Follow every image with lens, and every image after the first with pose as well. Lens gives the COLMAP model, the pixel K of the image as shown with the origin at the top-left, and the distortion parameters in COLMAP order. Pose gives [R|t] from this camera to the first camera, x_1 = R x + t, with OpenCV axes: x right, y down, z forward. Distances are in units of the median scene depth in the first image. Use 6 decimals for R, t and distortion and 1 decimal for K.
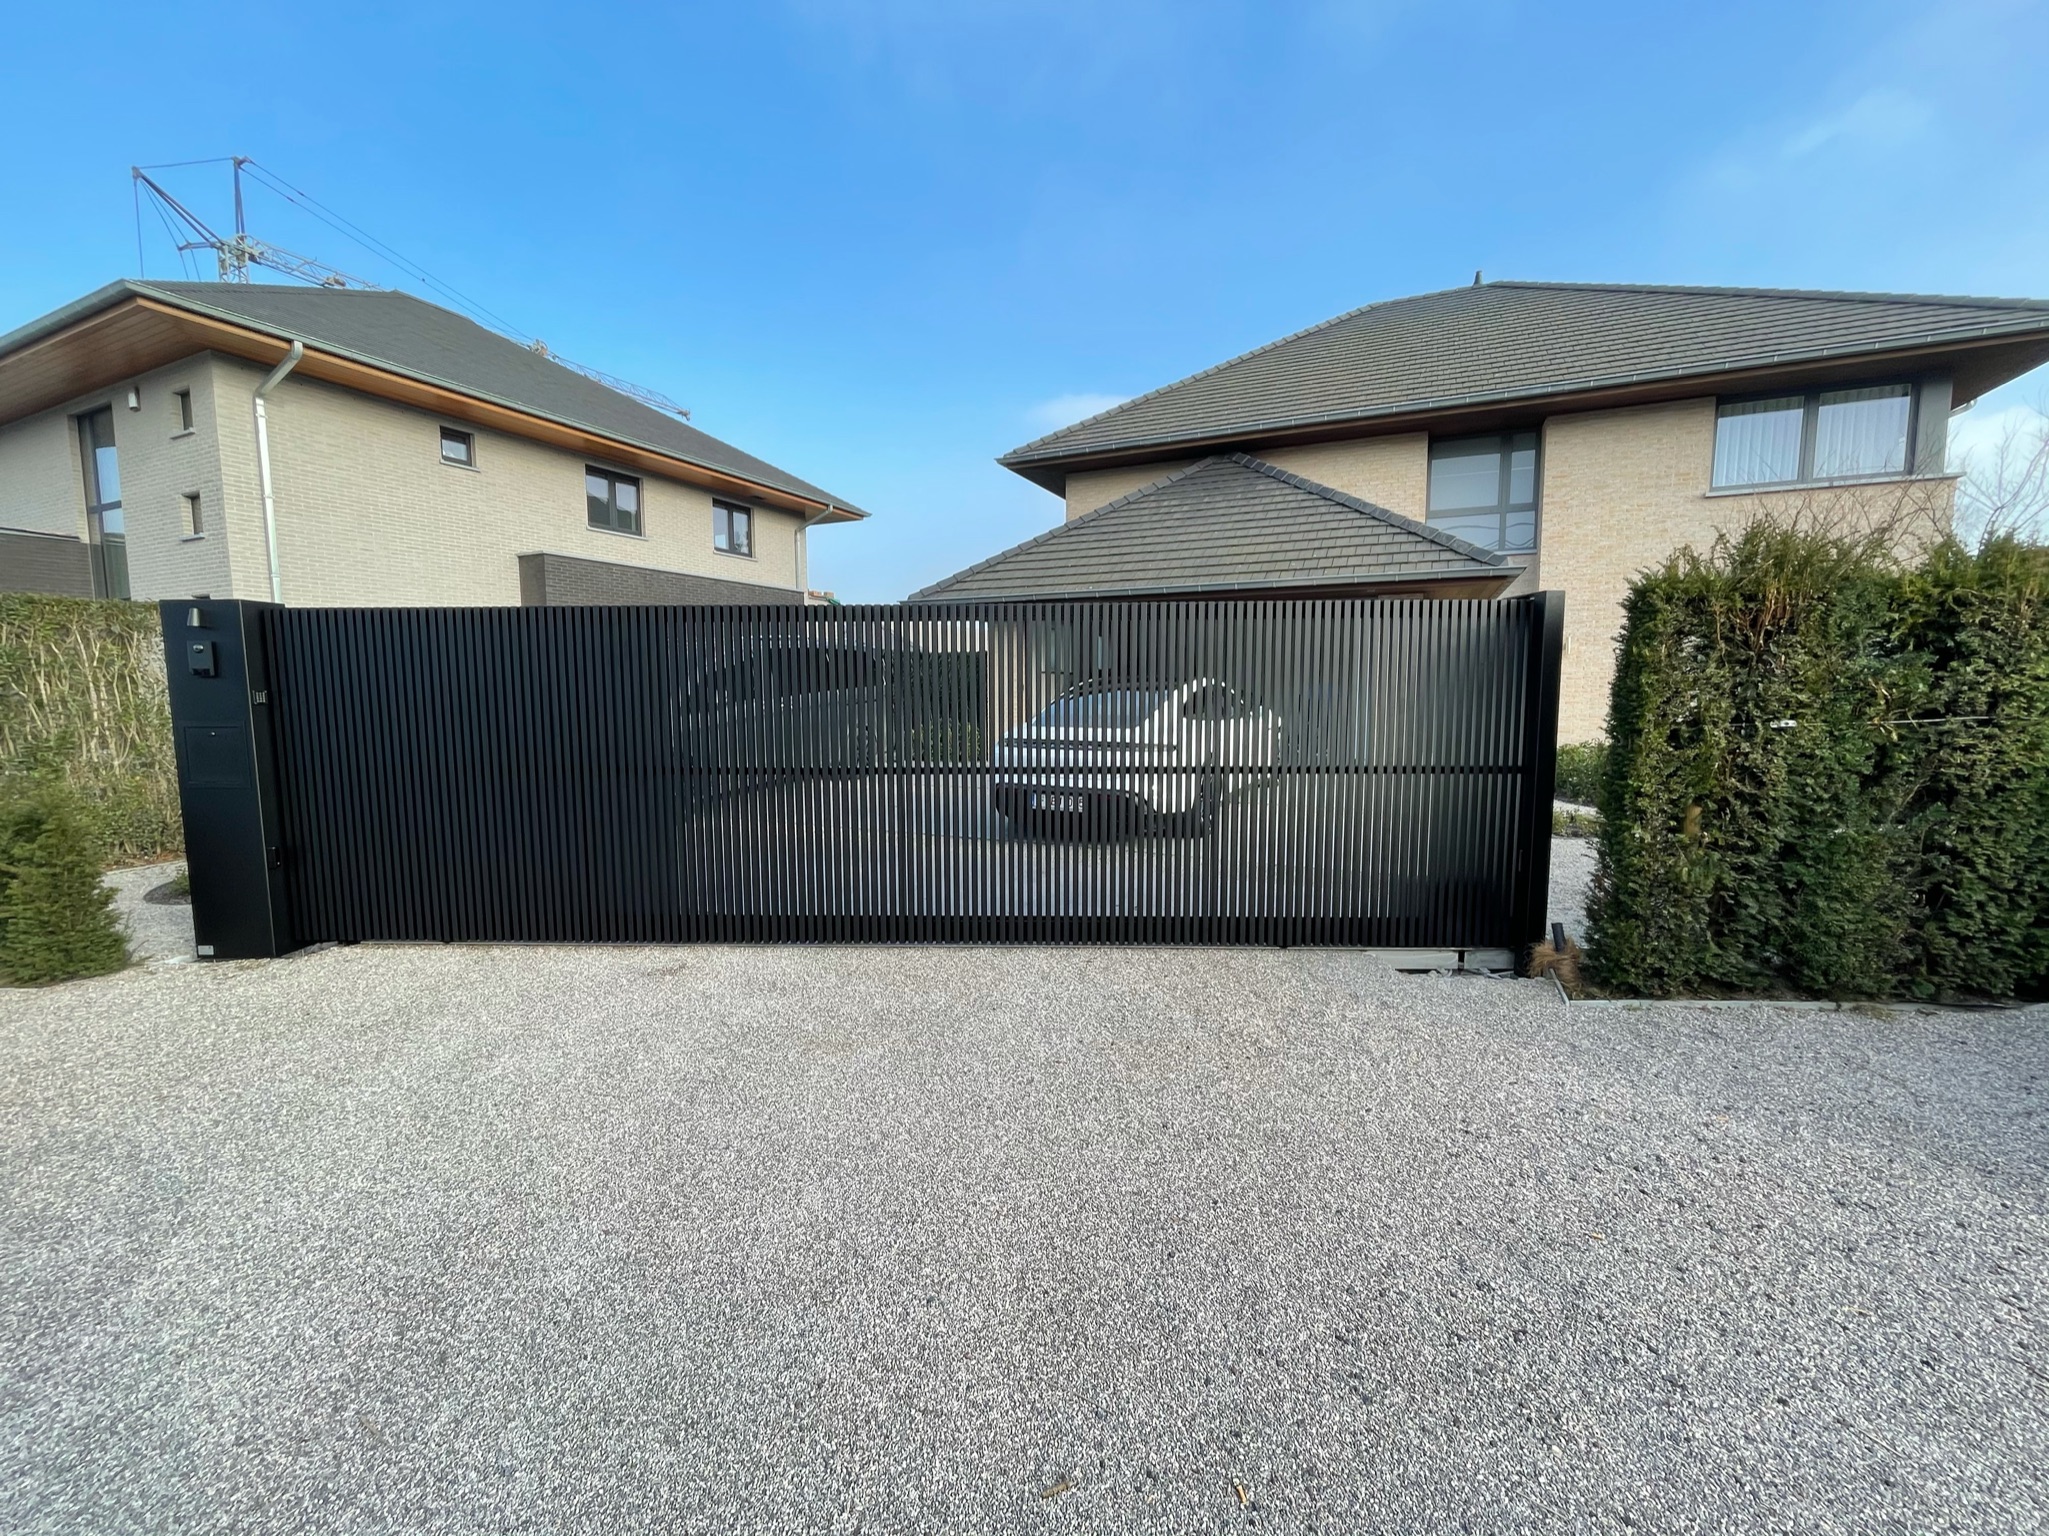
lens RADIAL K [[828.1, 0, 1024.5], [0, 828.1, 768.0], [0, 0, 1]] dist [-0.004154, -0.000008]
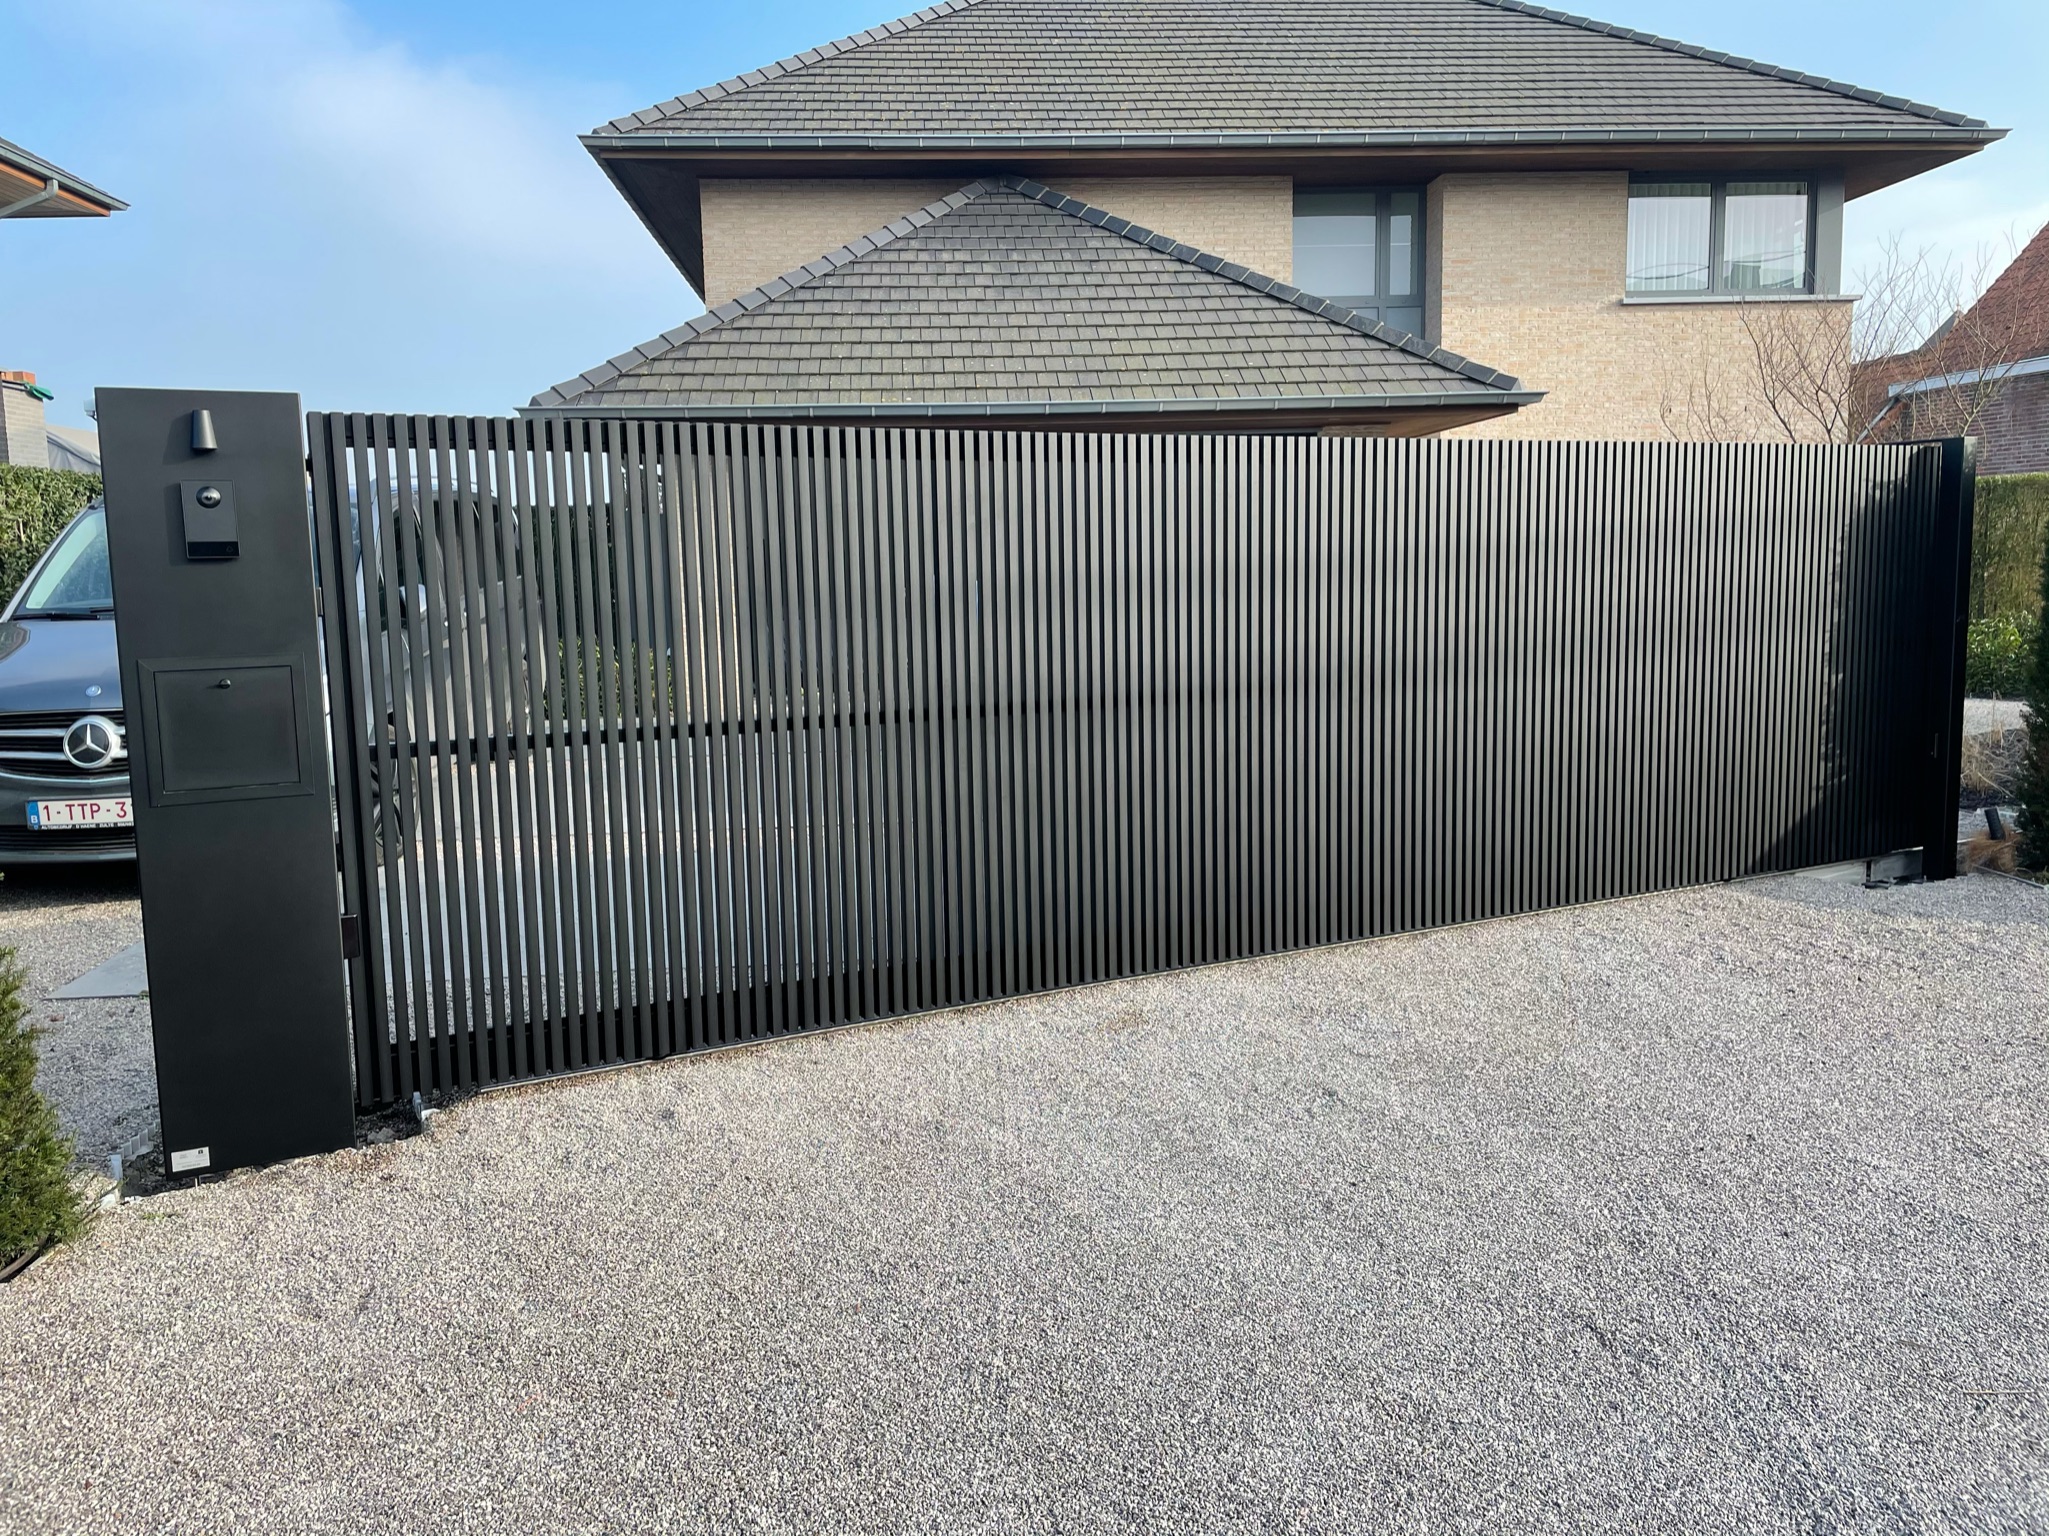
lens RADIAL K [[1542.6, 0, 1020.5], [0, 1542.6, 750.8], [0, 0, 1]] dist [0.080006, -0.101912]
pose [[0.873426, -0.074178, 0.481273, -0.458820], [0.066871, 0.997237, 0.032344, -0.000660], [-0.482343, 0.003933, 0.875974, 0.007373]]
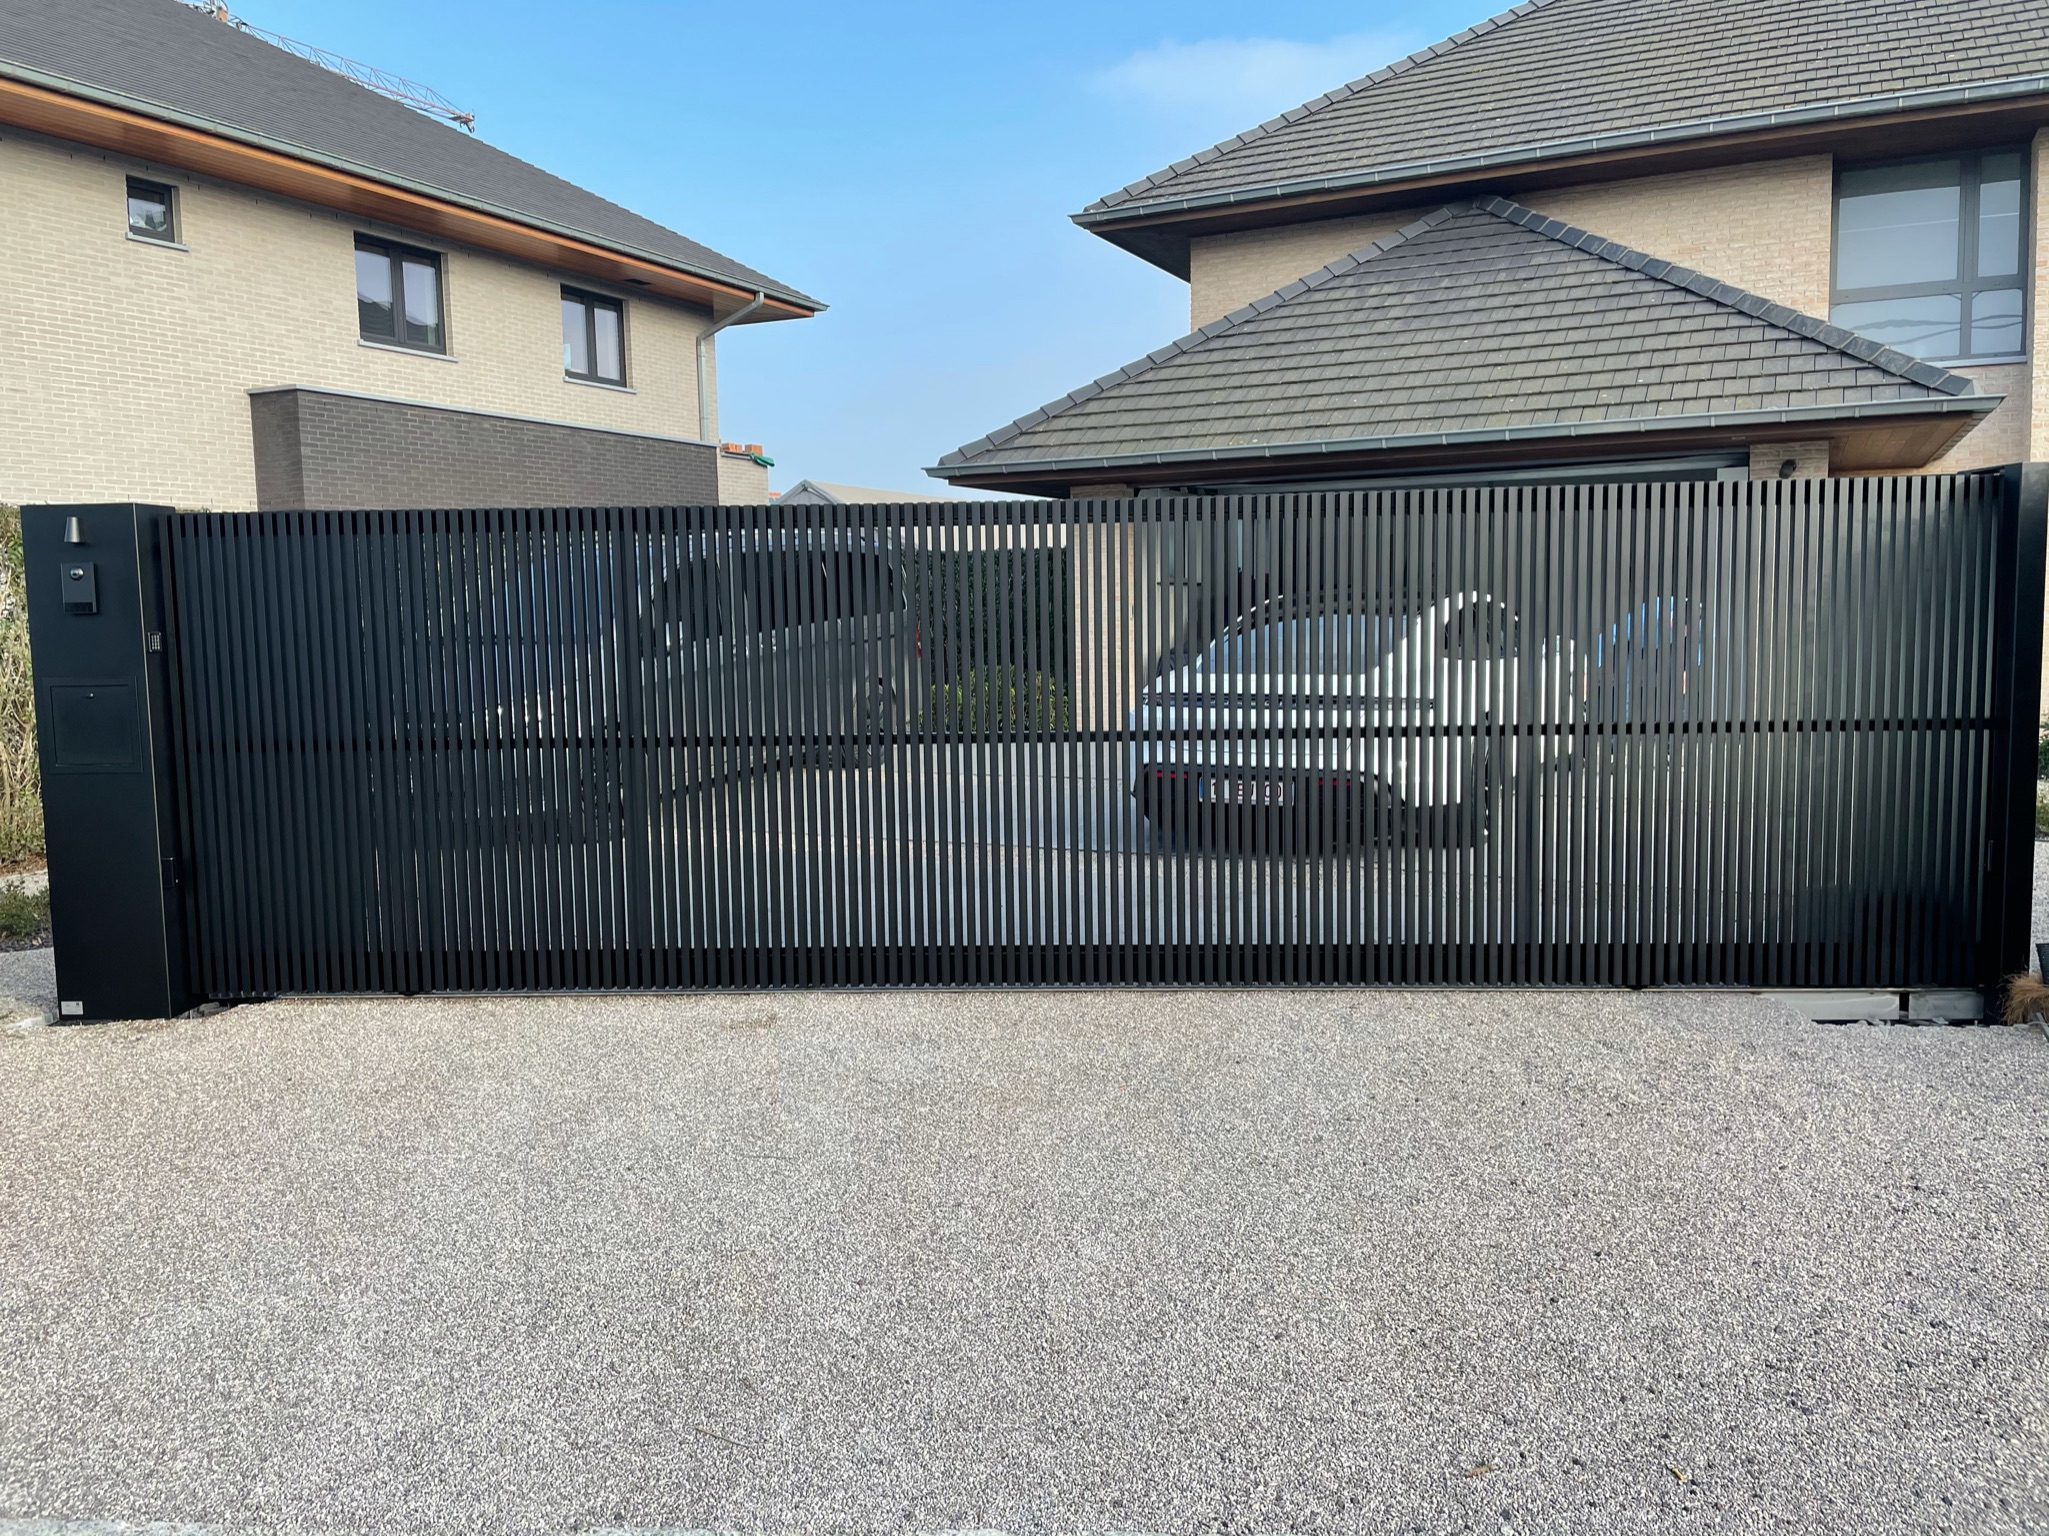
lens RADIAL K [[1542.6, 0, 1020.5], [0, 1542.6, 750.8], [0, 0, 1]] dist [0.080006, -0.101912]
pose [[0.999641, -0.011870, -0.024039, -0.074755], [0.011770, 0.999921, -0.004300, 0.009397], [0.024088, 0.004016, 0.999702, -0.138756]]
